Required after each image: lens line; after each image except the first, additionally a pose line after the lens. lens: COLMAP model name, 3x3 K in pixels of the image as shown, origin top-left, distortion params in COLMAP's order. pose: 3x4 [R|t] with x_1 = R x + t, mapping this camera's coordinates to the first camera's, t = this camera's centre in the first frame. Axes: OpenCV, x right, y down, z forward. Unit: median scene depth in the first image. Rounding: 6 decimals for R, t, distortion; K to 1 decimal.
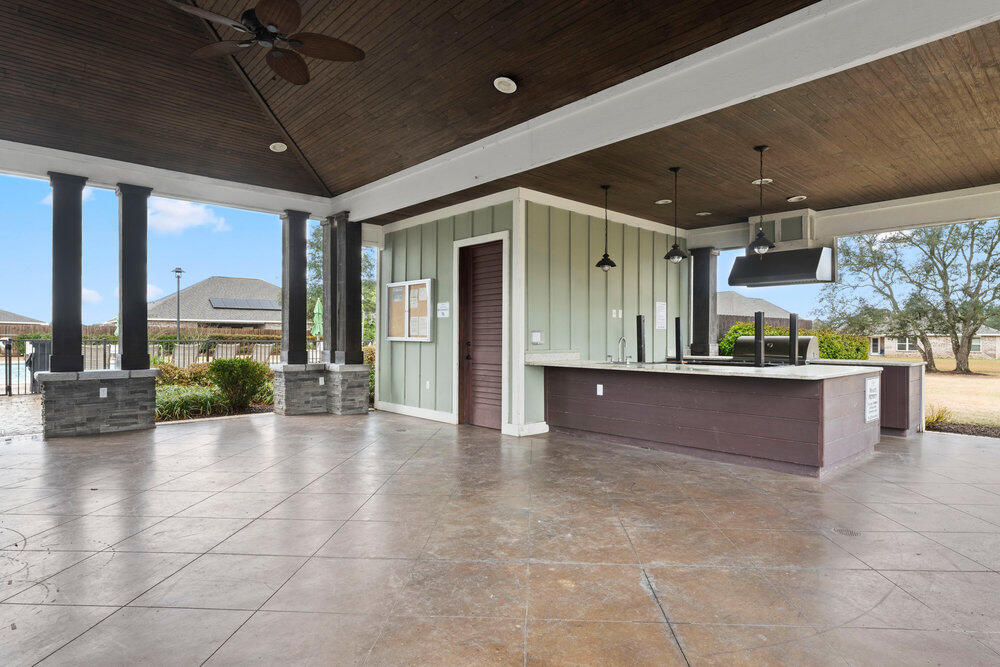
lens RADIAL K [[553.1, 0, 500.2], [0, 553.1, 333.5], [0, 0, 1]] dist [-0.000403, -0.001008]
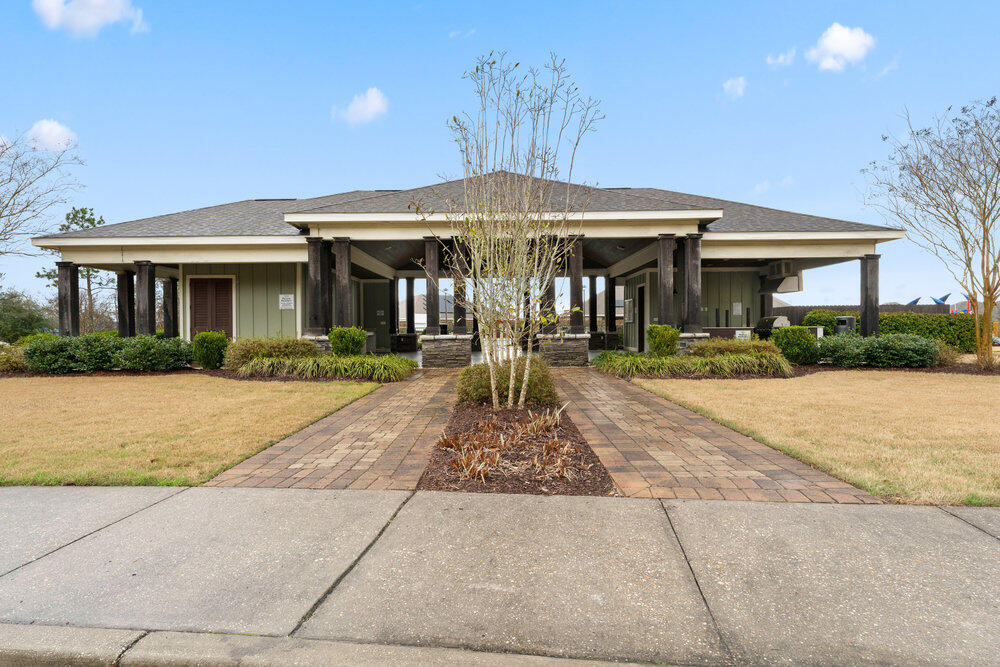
lens RADIAL K [[519.5, 0, 498.3], [0, 519.5, 332.8], [0, 0, 1]] dist [0.000044, 0.000001]
pose [[0.739493, -0.000958, -0.673163, 1.138594], [0.008883, 0.999926, 0.008335, 0.041219], [0.673105, -0.012143, 0.739447, -1.368107]]
